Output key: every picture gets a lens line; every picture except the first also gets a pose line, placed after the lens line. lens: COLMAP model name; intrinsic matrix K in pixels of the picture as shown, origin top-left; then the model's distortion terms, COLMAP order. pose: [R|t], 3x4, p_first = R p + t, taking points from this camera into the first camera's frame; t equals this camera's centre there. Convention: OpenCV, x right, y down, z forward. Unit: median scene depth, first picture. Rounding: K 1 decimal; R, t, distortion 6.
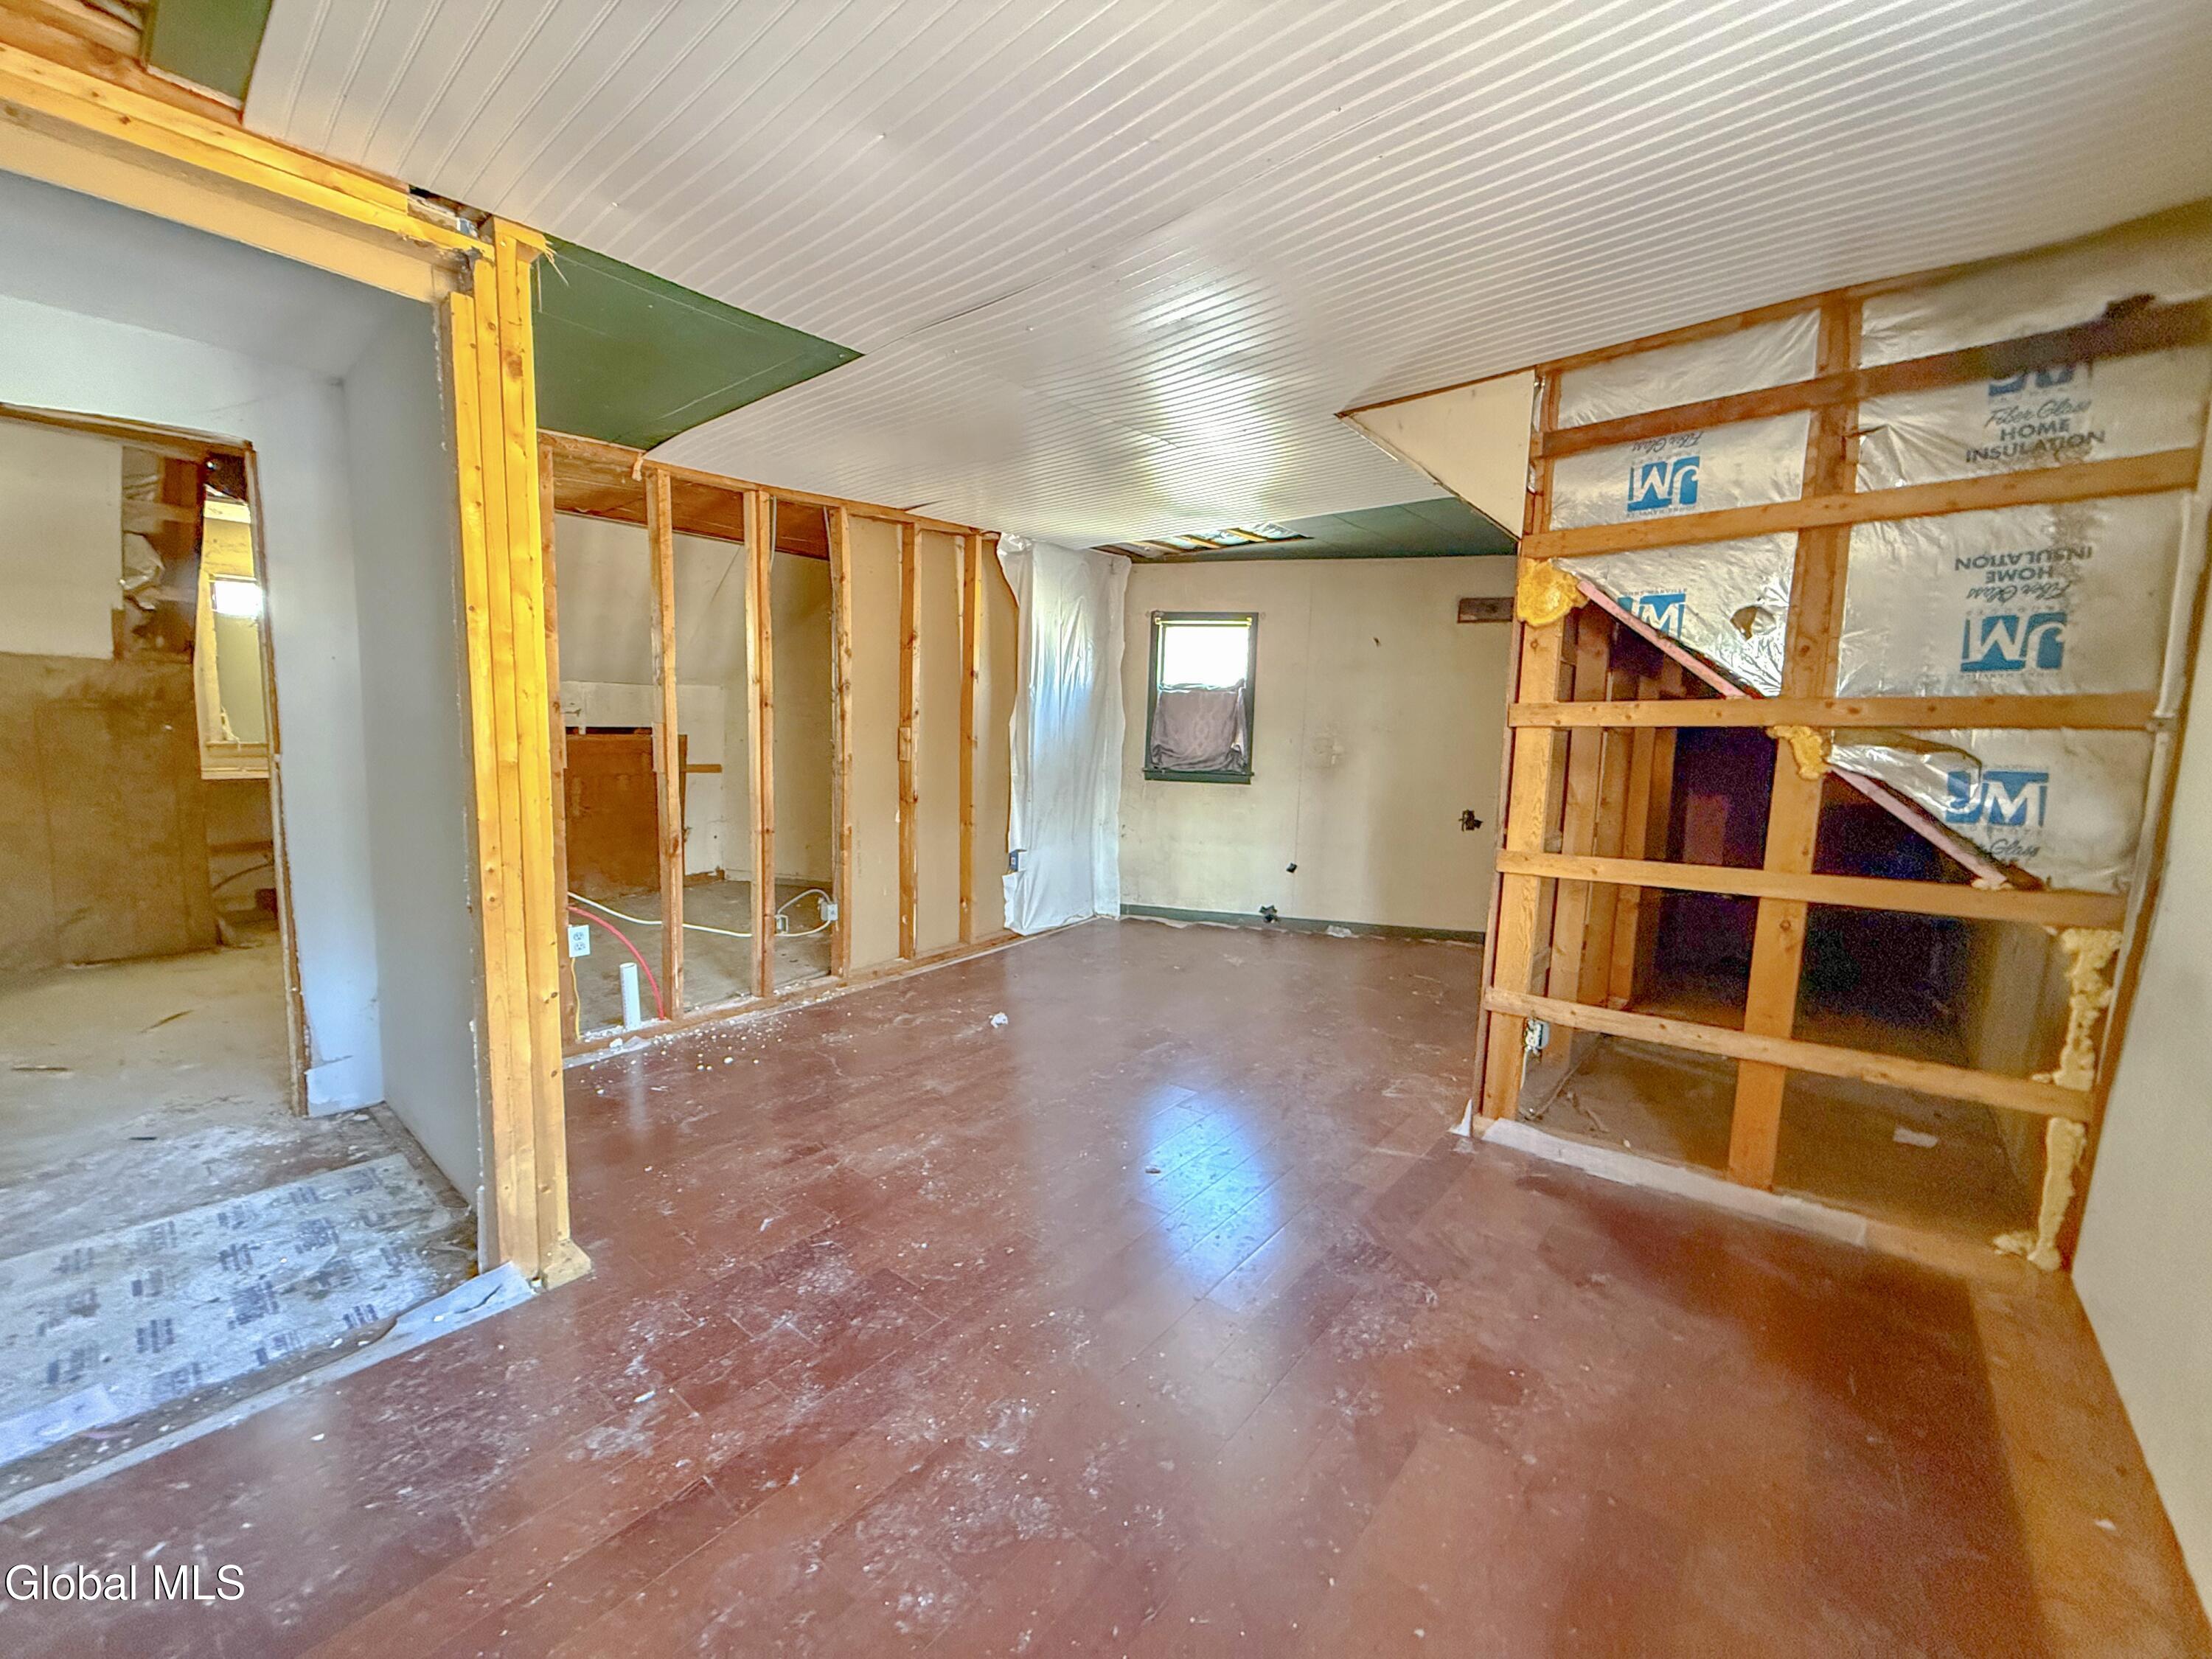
lens RADIAL K [[879.7, 0, 1103.2], [0, 879.7, 823.3], [0, 0, 1]] dist [0.000783, -0.000585]
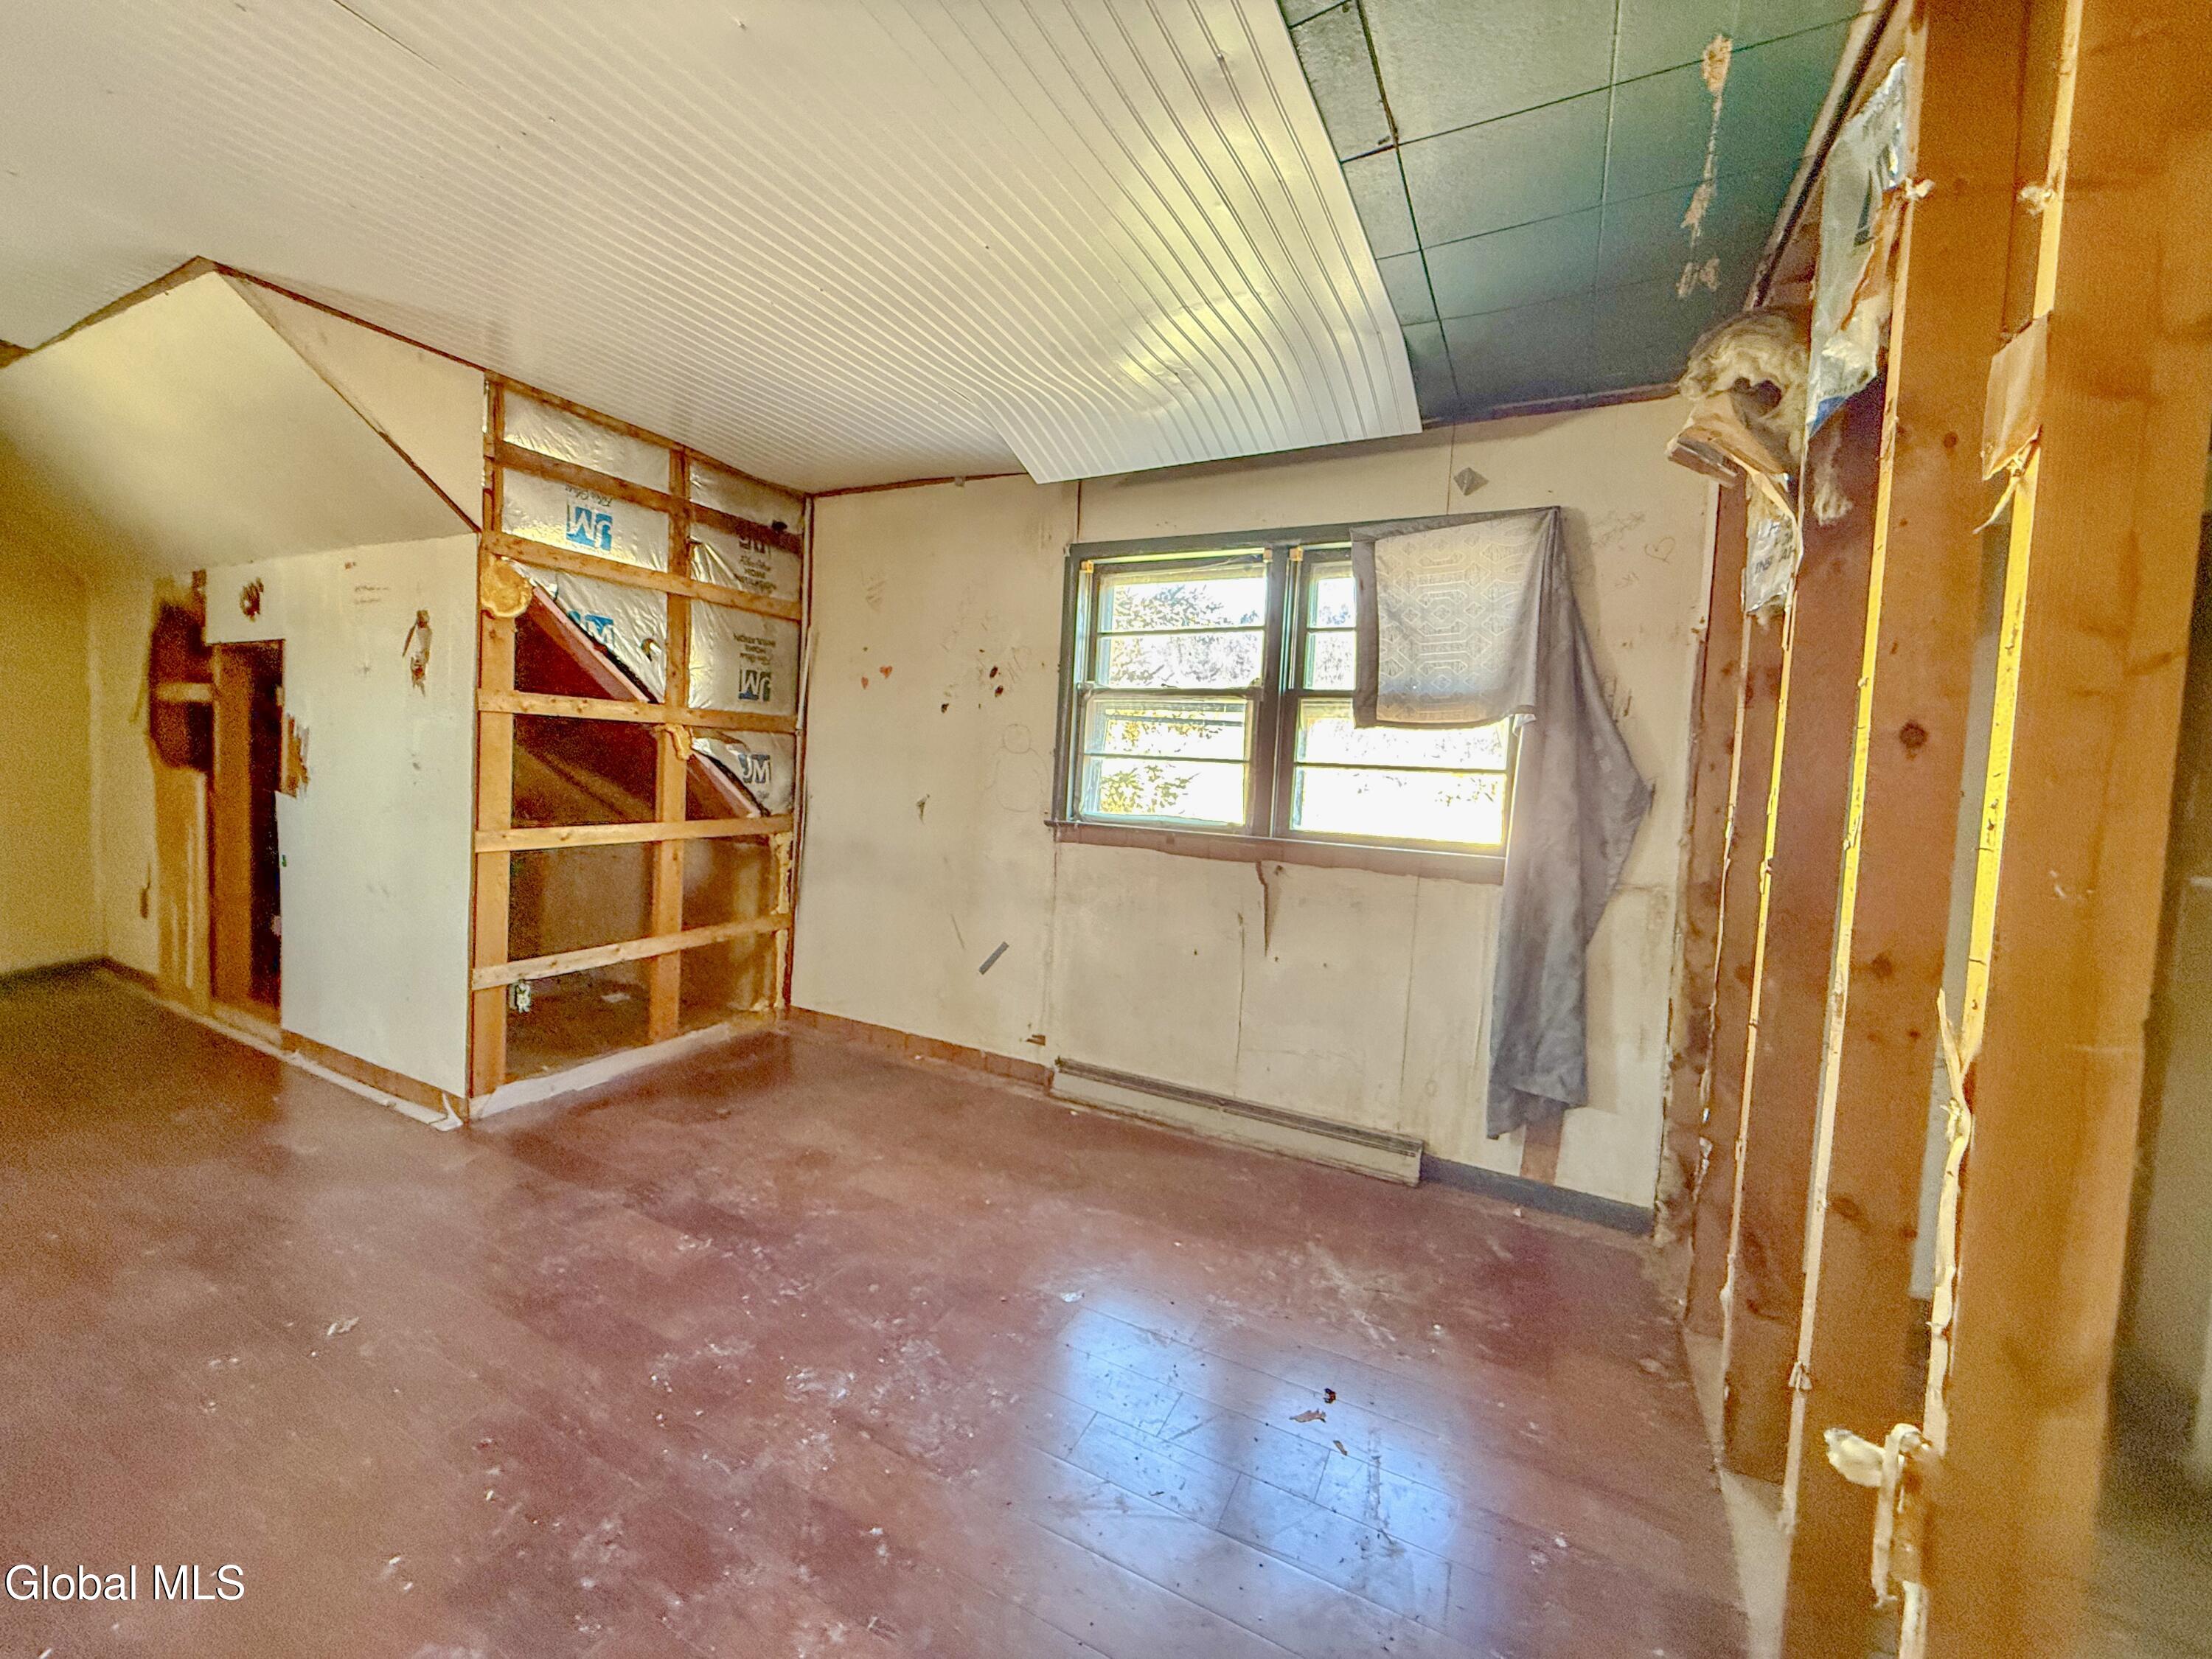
lens RADIAL K [[879.7, 0, 1096.9], [0, 879.7, 829.0], [0, 0, 1]] dist [0.000783, -0.000585]
pose [[-0.227364, -0.089213, 0.969715, -0.969288], [0.050290, 0.993390, 0.103182, -0.057823], [-0.972510, 0.072227, -0.221375, 0.725677]]
